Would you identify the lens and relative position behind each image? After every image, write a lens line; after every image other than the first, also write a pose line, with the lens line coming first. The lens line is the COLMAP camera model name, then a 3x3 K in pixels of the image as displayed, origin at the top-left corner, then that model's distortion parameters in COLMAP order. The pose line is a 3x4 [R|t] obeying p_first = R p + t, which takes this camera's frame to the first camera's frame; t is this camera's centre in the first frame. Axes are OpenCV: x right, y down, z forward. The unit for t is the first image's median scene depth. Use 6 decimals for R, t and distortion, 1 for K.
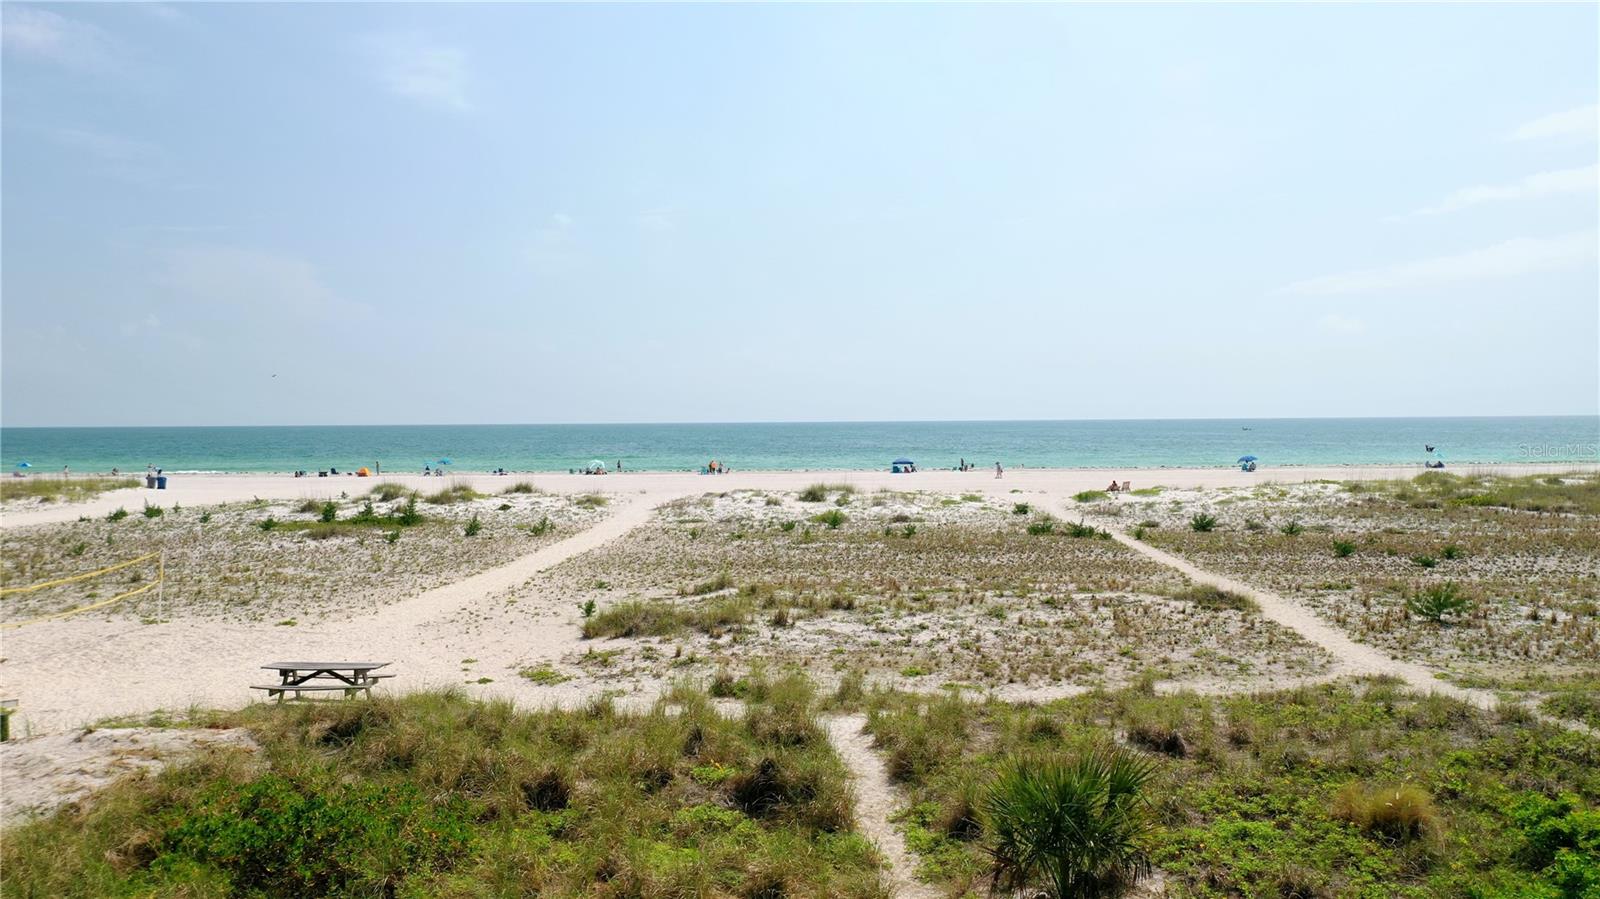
lens RADIAL K [[1245.1, 0, 800.0], [0, 1245.1, 449.5], [0, 0, 1]] dist [-0.005164, -0.007364]
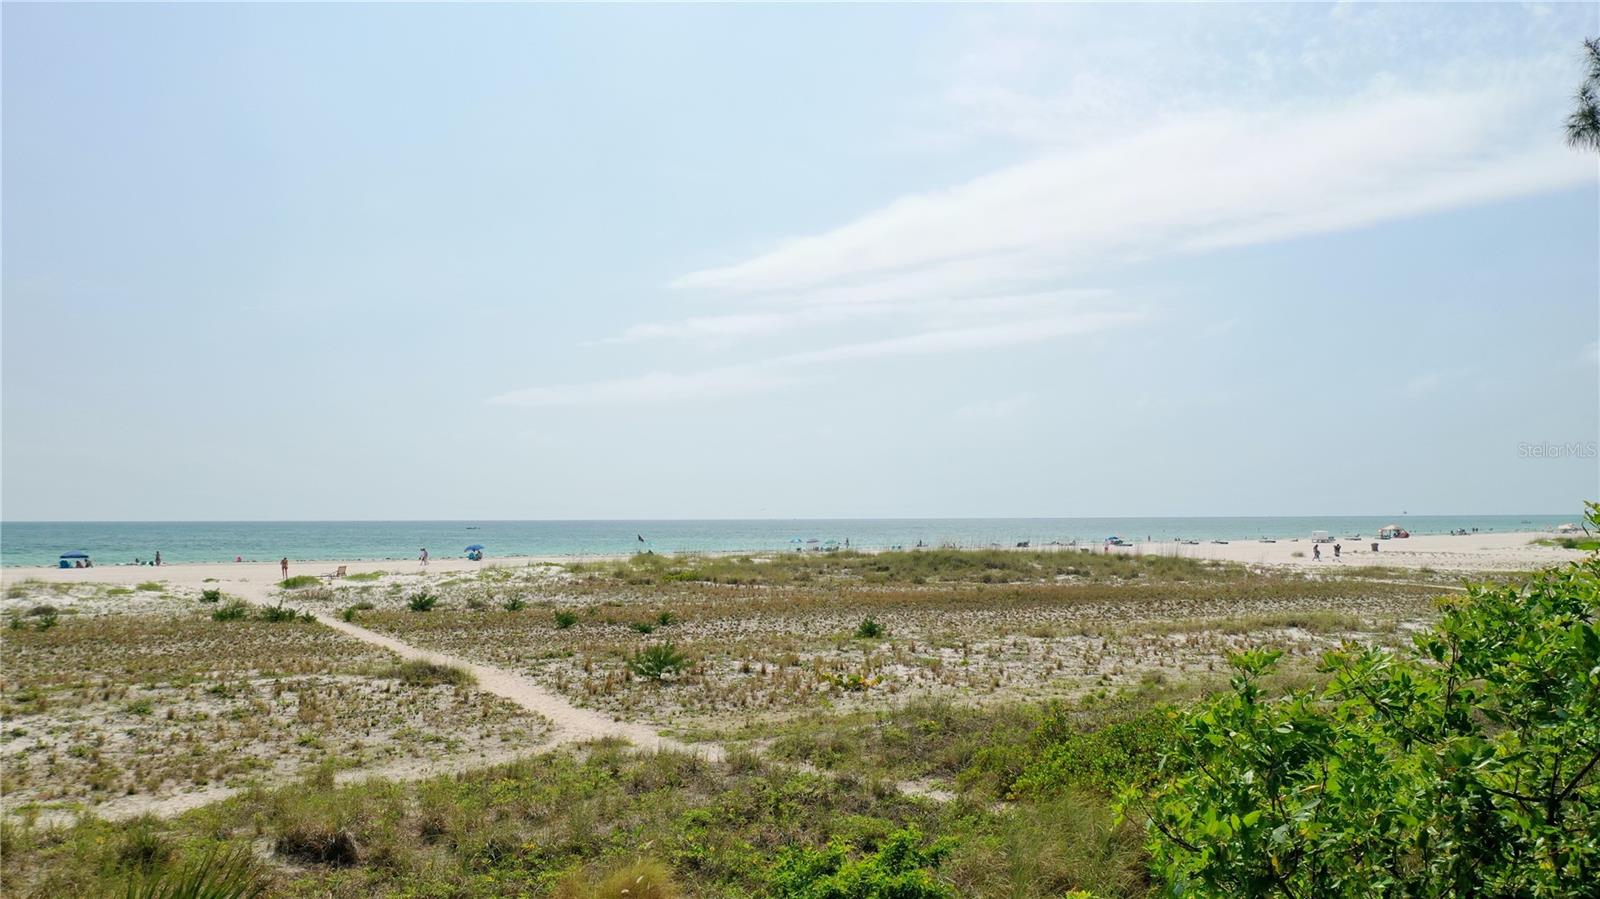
lens RADIAL K [[1245.1, 0, 800.0], [0, 1245.1, 449.5], [0, 0, 1]] dist [-0.005164, -0.007364]
pose [[0.826695, 0.040975, 0.561156, 0.064533], [0.005414, 0.996719, -0.080756, 0.040207], [-0.562624, 0.069799, 0.823761, 0.148179]]
